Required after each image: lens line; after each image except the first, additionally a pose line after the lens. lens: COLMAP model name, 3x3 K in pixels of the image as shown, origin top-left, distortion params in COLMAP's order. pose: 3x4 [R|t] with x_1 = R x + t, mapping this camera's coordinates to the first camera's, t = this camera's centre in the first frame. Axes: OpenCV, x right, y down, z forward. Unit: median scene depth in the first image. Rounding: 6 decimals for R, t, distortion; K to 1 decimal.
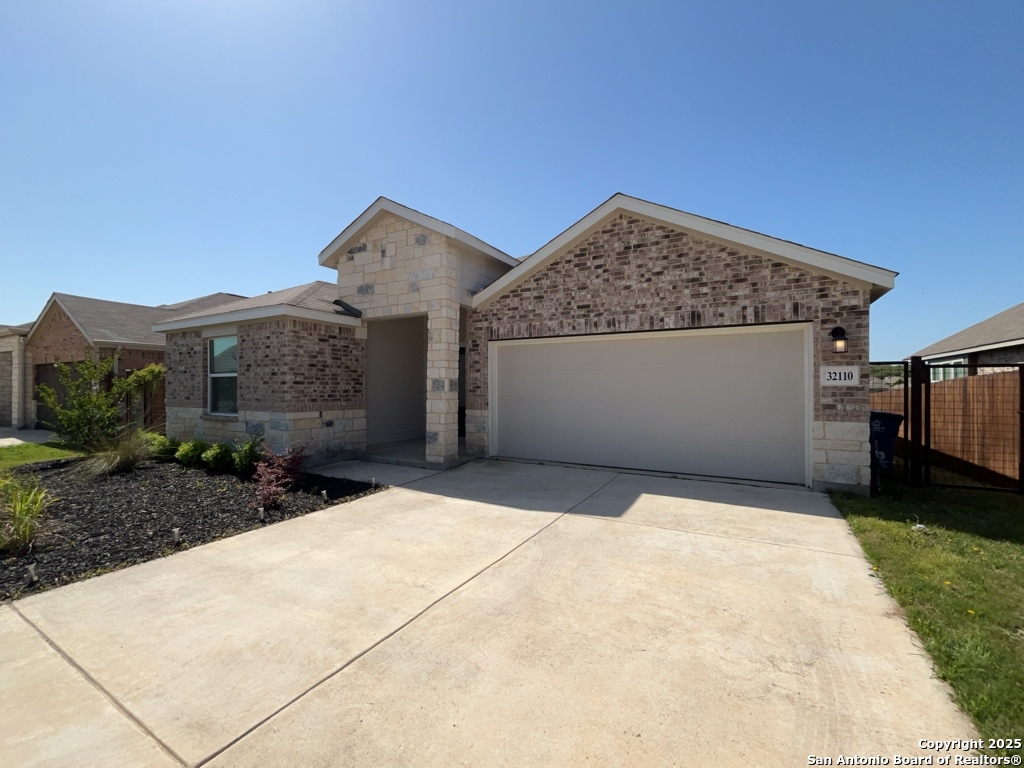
lens RADIAL K [[413.4, 0, 514.3], [0, 413.4, 385.2], [0, 0, 1]] dist [-0.003792, -0.000031]
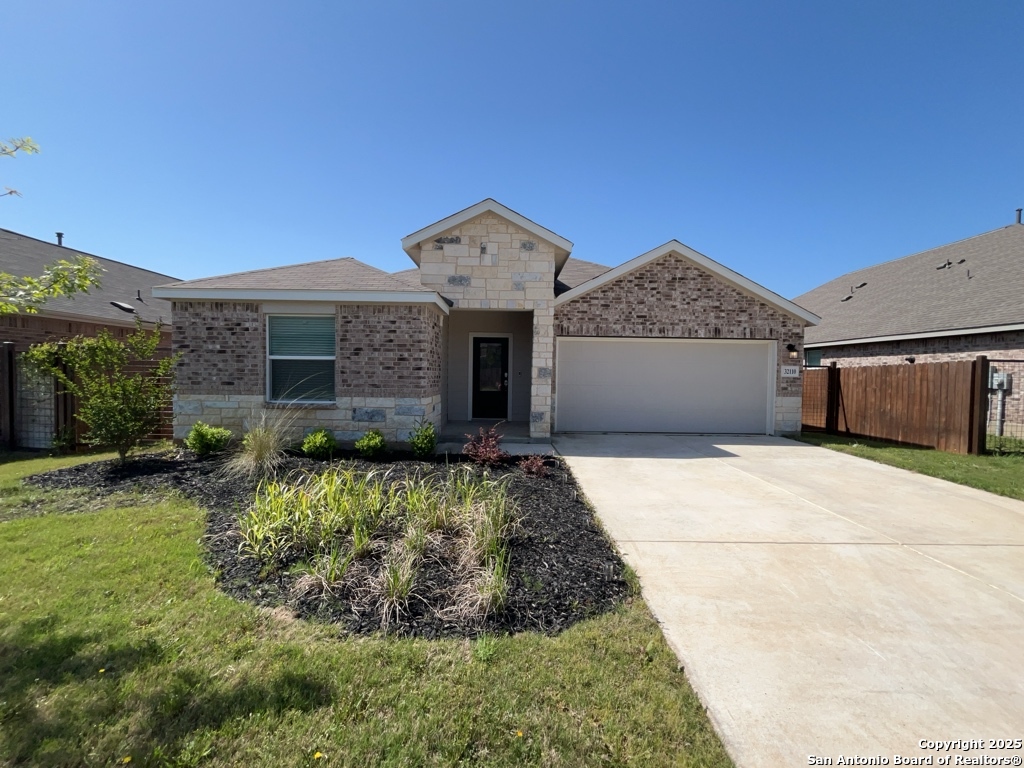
lens RADIAL K [[413.4, 0, 508.8], [0, 413.4, 383.2], [0, 0, 1]] dist [-0.003792, -0.000031]
pose [[0.878898, -0.000051, 0.477009, -0.864881], [-0.015612, 0.999461, 0.028872, -0.003222], [-0.476754, -0.032823, 0.878424, 0.004899]]
